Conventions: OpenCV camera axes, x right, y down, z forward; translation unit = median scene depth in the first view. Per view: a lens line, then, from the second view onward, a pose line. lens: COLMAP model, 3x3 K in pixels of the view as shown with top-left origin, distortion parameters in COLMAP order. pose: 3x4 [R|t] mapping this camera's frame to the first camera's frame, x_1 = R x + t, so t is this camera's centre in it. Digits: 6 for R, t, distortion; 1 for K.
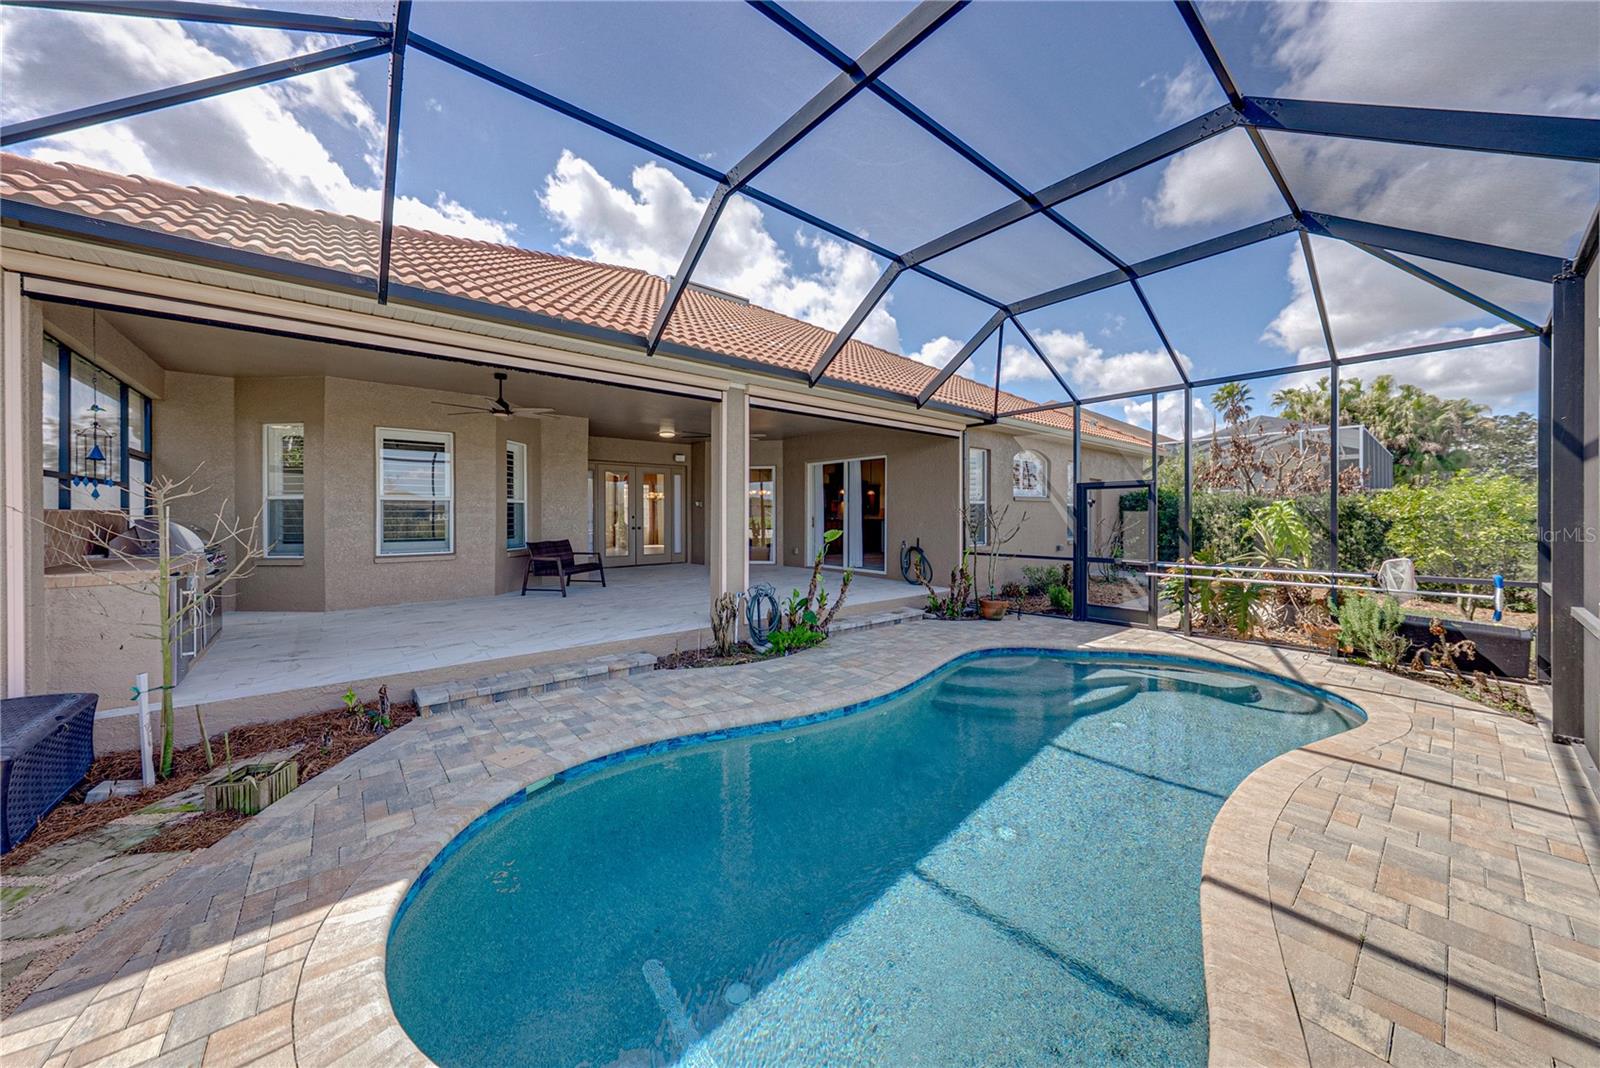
lens RADIAL K [[550.4, 0, 799.6], [0, 550.4, 521.0], [0, 0, 1]] dist [-0.000360, -0.000119]
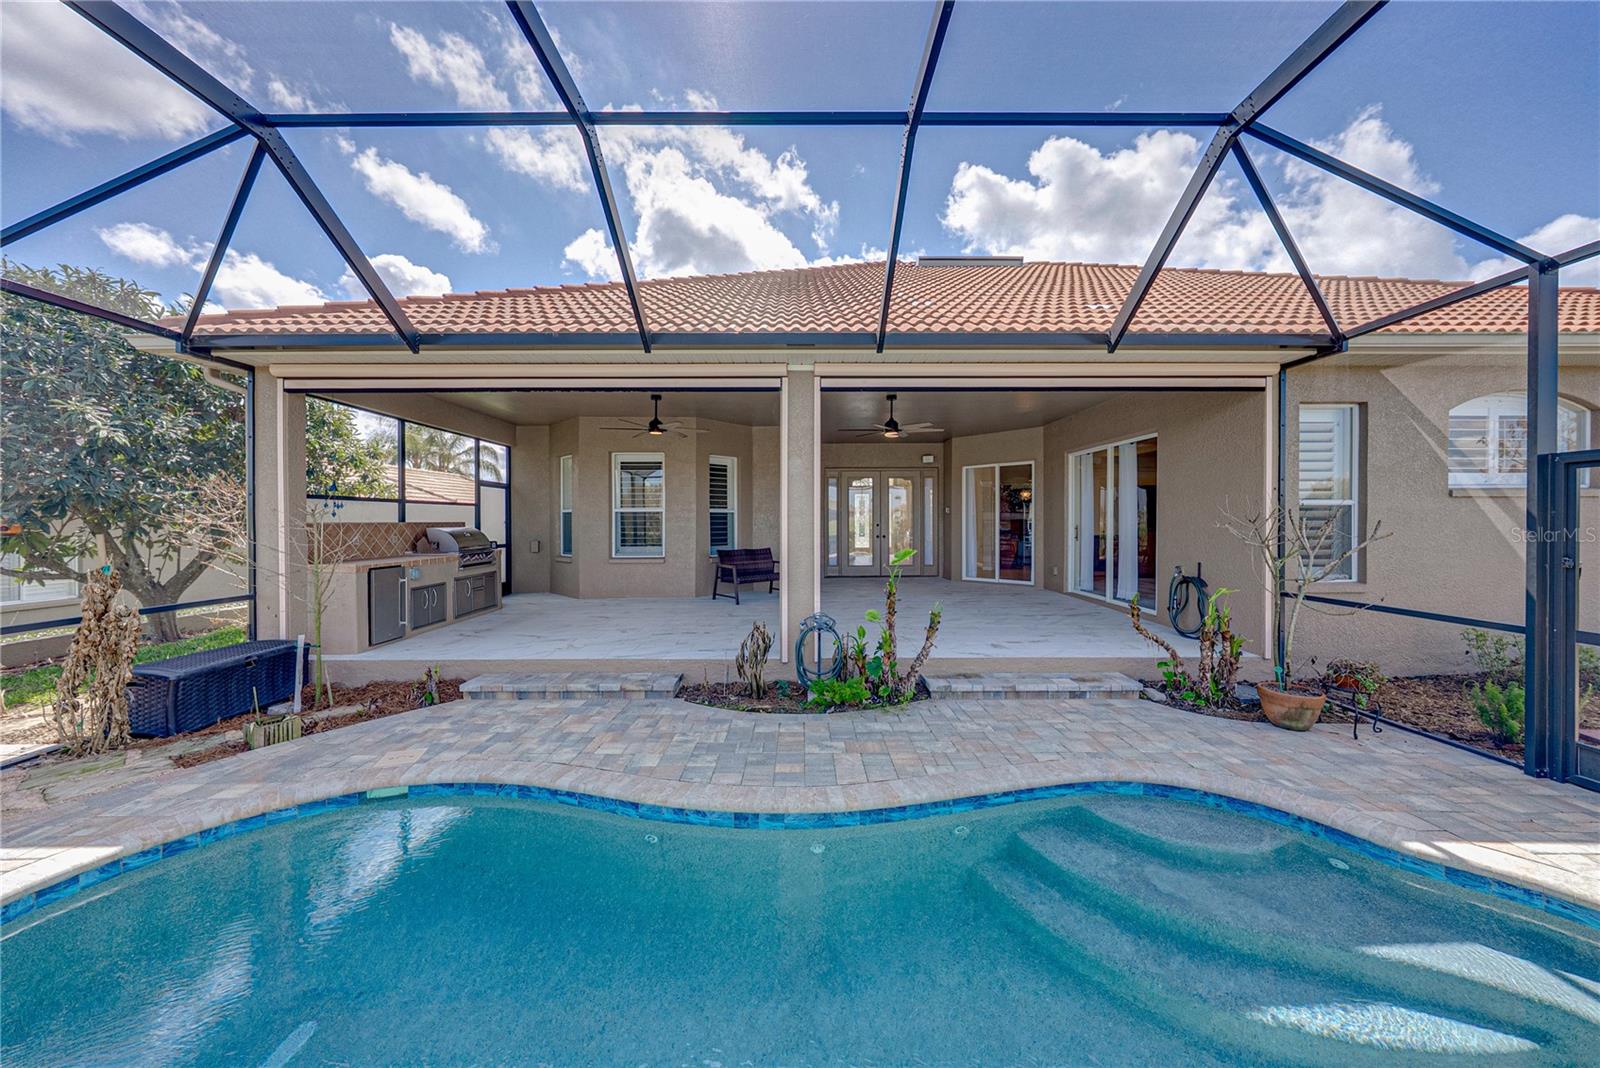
lens RADIAL K [[550.4, 0, 808.0], [0, 550.4, 535.4], [0, 0, 1]] dist [-0.000360, -0.000119]
pose [[0.768712, 0.017067, -0.639367, 0.340462], [-0.005247, 0.999779, 0.020379, -0.012840], [0.639574, -0.012311, 0.768631, 0.311758]]
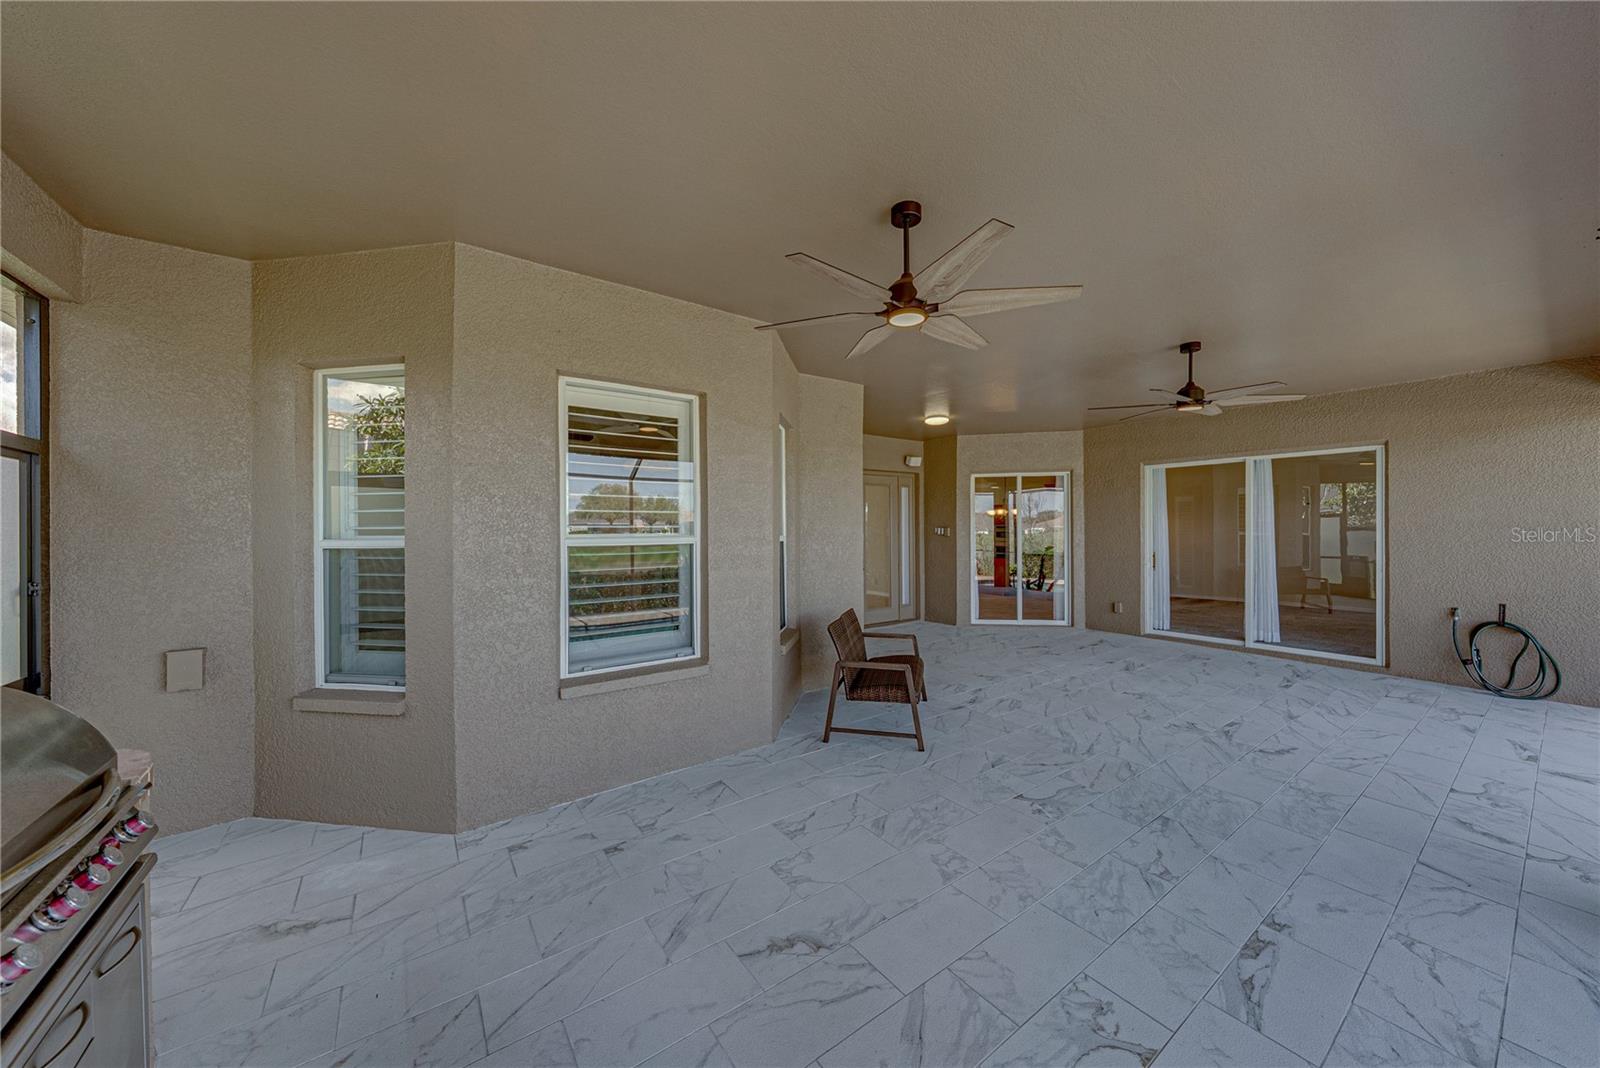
lens RADIAL K [[550.4, 0, 781.0], [0, 550.4, 530.8], [0, 0, 1]] dist [-0.000360, -0.000119]
pose [[0.995722, -0.003738, -0.092327, -0.523333], [0.002943, 0.999957, -0.008747, -0.043803], [0.092356, 0.008438, 0.995690, 0.552641]]
